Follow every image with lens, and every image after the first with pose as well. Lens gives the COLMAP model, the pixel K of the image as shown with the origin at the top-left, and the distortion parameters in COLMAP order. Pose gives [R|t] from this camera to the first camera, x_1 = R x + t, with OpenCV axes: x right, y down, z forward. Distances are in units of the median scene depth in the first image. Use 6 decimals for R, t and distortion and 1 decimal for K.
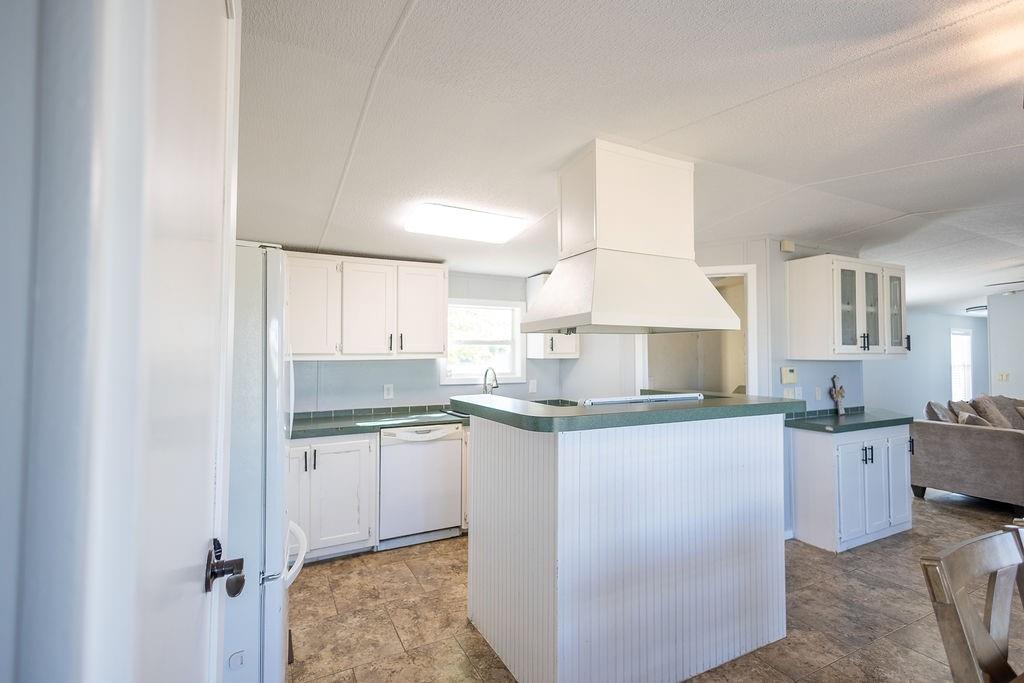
lens RADIAL K [[469.0, 0, 514.9], [0, 469.0, 342.3], [0, 0, 1]] dist [0.012030, -0.000033]
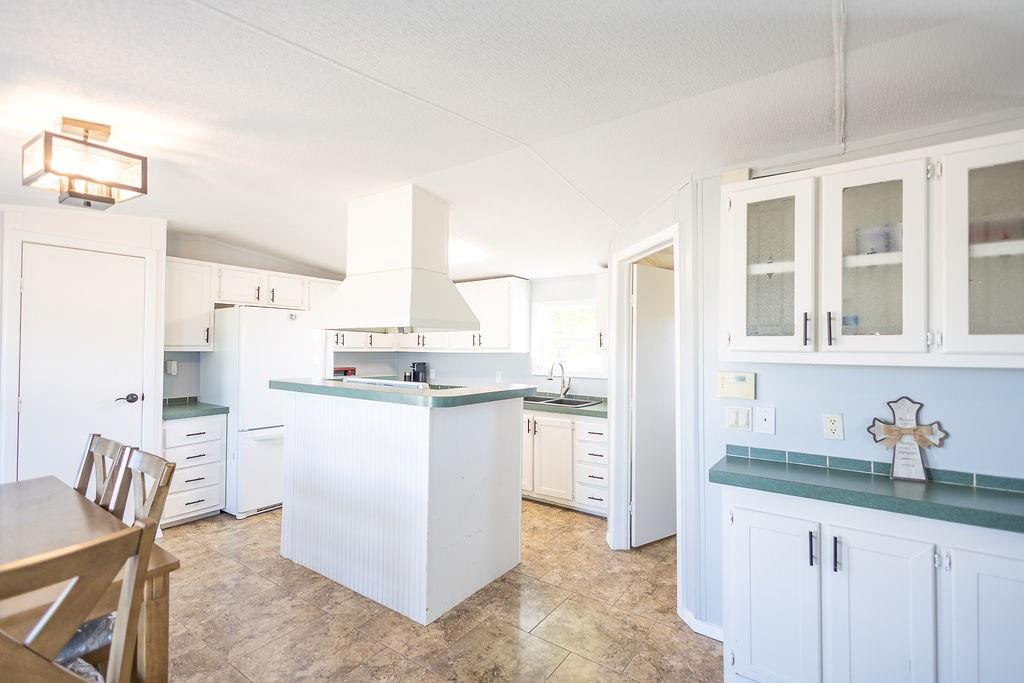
lens RADIAL K [[469.0, 0, 514.4], [0, 469.0, 341.4], [0, 0, 1]] dist [0.012030, -0.000033]
pose [[0.463600, -0.009686, -0.885991, 1.053647], [0.010116, 0.999933, -0.005638, 0.012218], [0.885987, -0.006348, 0.463667, 0.474025]]
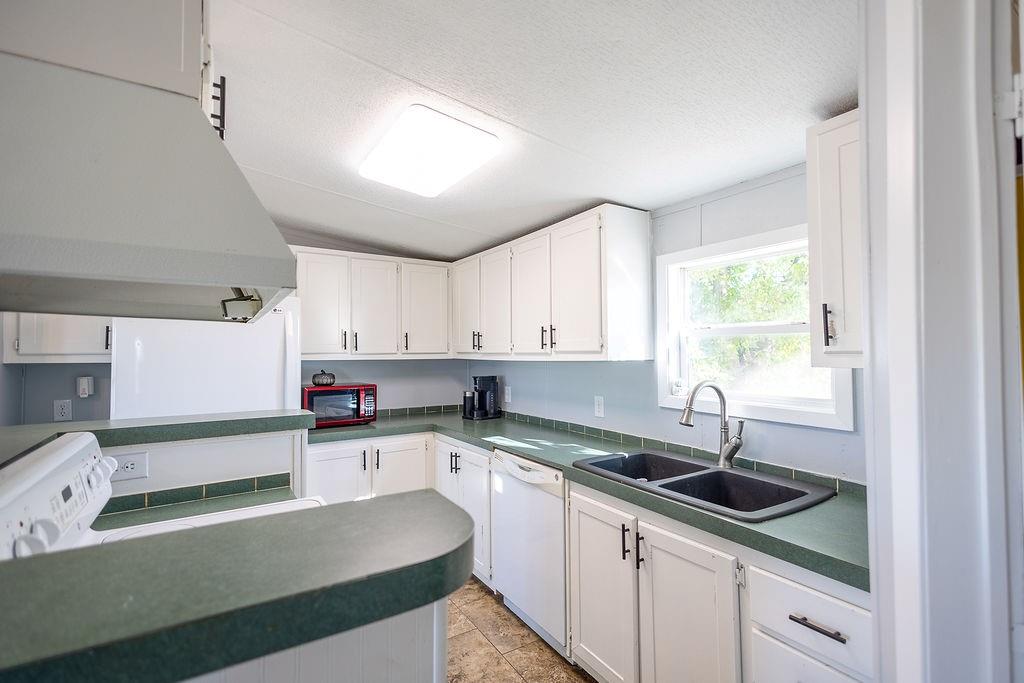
lens RADIAL K [[469.0, 0, 515.0], [0, 469.0, 343.0], [0, 0, 1]] dist [0.012030, -0.000033]
pose [[0.085699, -0.021309, -0.996093, 0.481765], [0.024704, 0.999509, -0.019257, 0.022030], [0.996015, -0.022957, 0.086183, 0.915713]]
